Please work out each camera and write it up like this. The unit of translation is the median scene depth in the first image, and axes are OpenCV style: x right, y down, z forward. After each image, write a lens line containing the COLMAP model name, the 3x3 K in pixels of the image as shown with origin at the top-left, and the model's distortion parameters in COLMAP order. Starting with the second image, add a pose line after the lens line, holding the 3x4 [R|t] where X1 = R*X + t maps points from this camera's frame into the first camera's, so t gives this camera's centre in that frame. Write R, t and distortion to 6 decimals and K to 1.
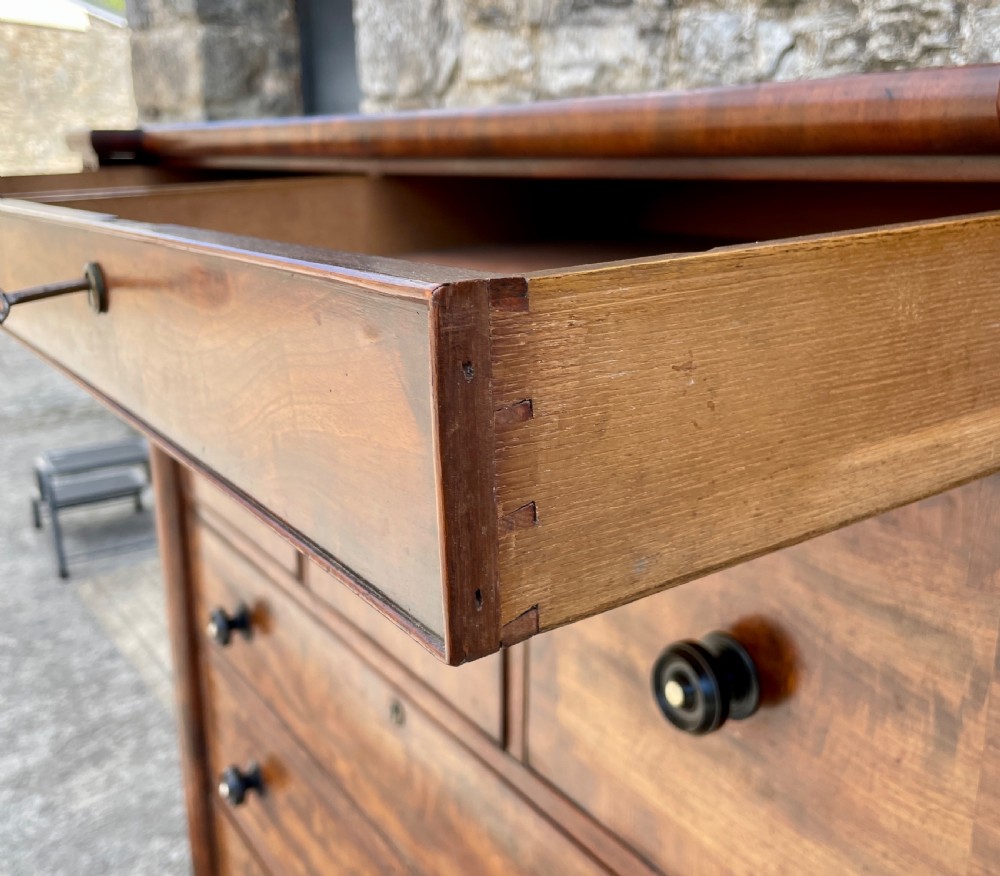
lens RADIAL K [[1049.8, 0, 491.0], [0, 1049.8, 422.3], [0, 0, 1]] dist [0.004069, 0.000000]
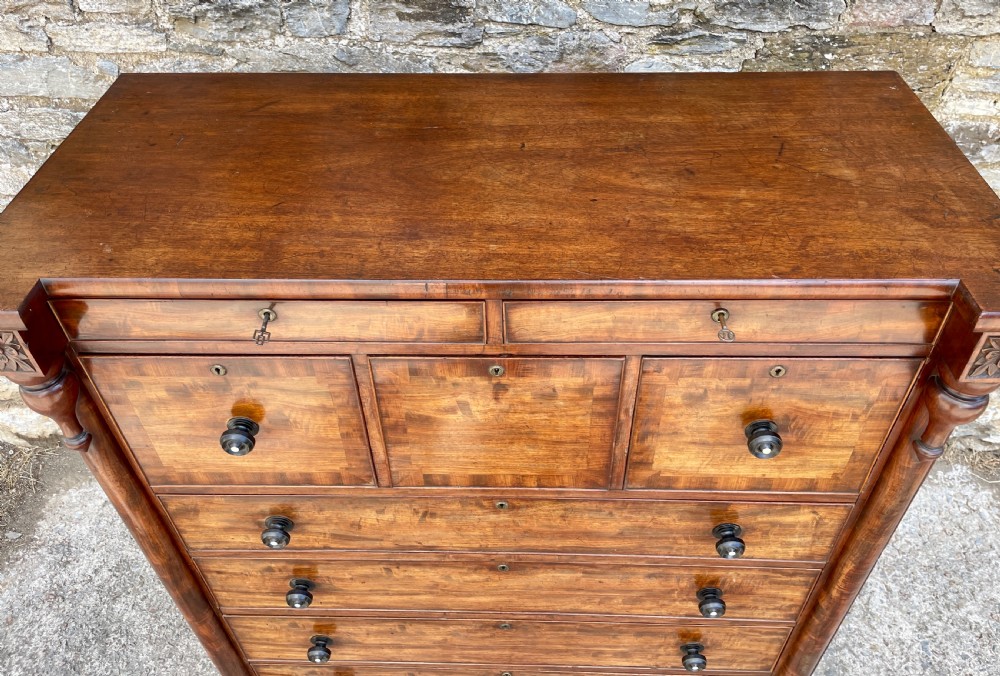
lens RADIAL K [[760.8, 0, 507.6], [0, 760.8, 295.6], [0, 0, 1]] dist [0.081164, -0.111788]
pose [[0.573723, -0.544844, 0.611545, -0.491110], [0.218370, 0.821379, 0.526926, -0.515826], [-0.789403, -0.168766, 0.590222, 0.165347]]
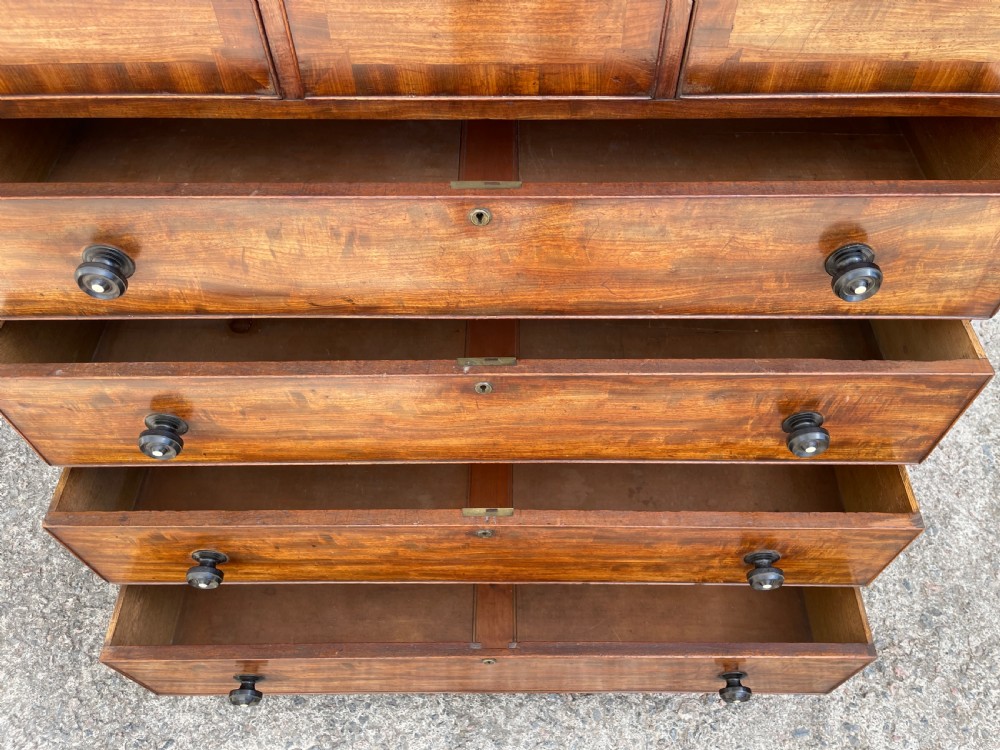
lens RADIAL K [[776.5, 0, 511.1], [0, 776.5, 380.5], [0, 0, 1]] dist [0.070975, -0.100363]
pose [[0.551393, -0.666443, 0.501816, -0.481753], [0.206201, 0.691732, 0.692090, -0.101164], [-0.808360, -0.278139, 0.518838, 0.292746]]
